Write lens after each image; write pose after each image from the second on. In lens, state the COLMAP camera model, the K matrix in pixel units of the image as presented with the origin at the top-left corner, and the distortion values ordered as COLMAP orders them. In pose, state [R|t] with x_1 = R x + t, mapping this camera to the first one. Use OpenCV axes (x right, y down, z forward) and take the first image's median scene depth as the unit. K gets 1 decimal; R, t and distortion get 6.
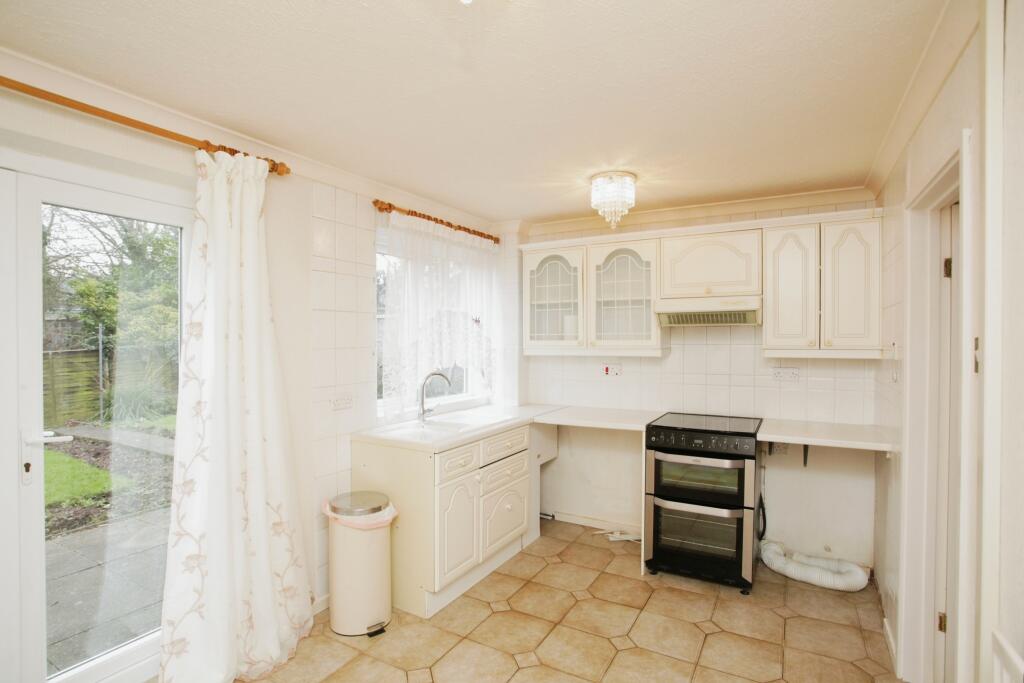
lens RADIAL K [[520.6, 0, 513.9], [0, 520.6, 346.6], [0, 0, 1]] dist [0.000673, 0.000546]
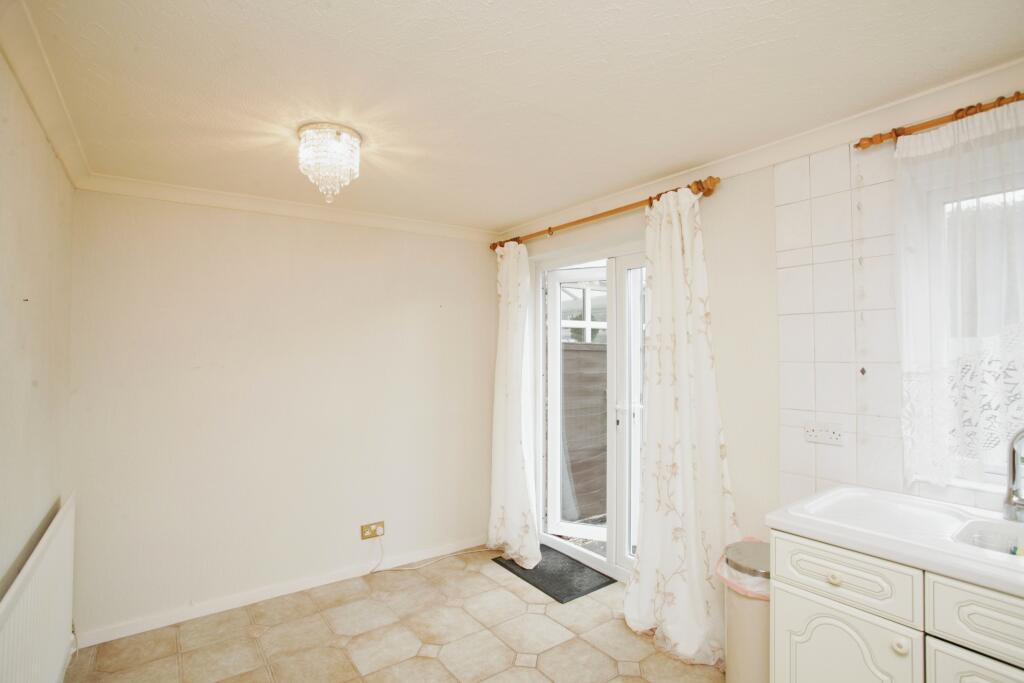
lens RADIAL K [[502.6, 0, 512.0], [0, 502.6, 341.5], [0, 0, 1]] dist [-0.001129, -0.000106]
pose [[-0.411398, -0.013164, -0.911361, 0.458555], [-0.016469, 0.999840, -0.007008, -0.012517], [0.911307, 0.012126, -0.411549, 0.797784]]
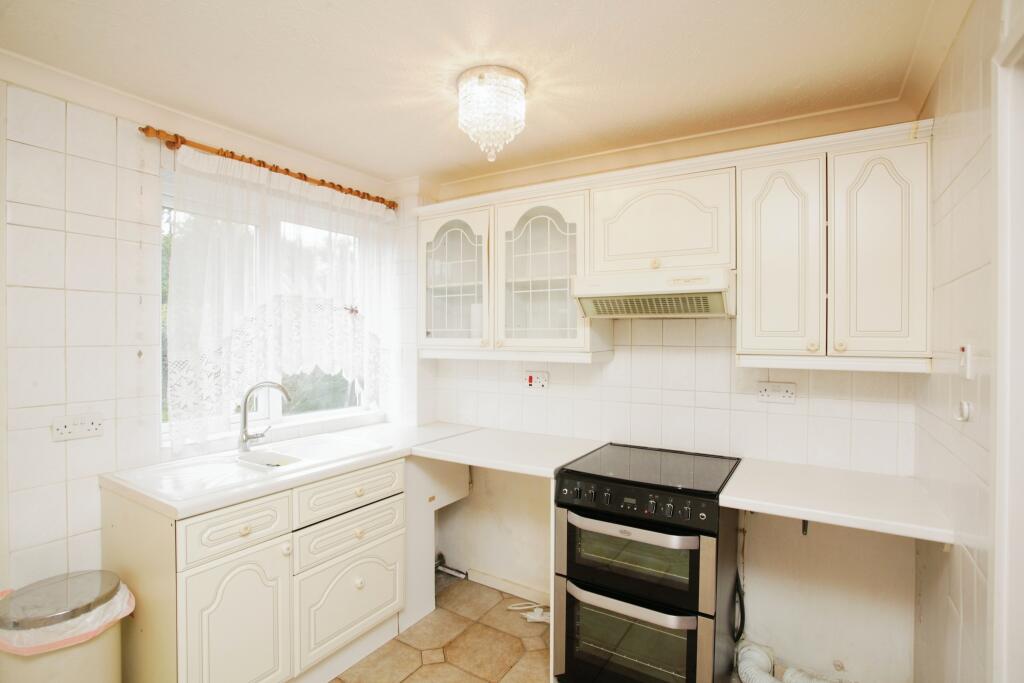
lens RADIAL K [[508.2, 0, 512.3], [0, 508.2, 335.8], [0, 0, 1]] dist [-0.019234, 0.000151]
pose [[0.998848, 0.008150, -0.047288, 0.222942], [-0.009110, 0.999756, -0.020117, -0.002230], [0.047112, 0.020524, 0.998679, 0.352625]]
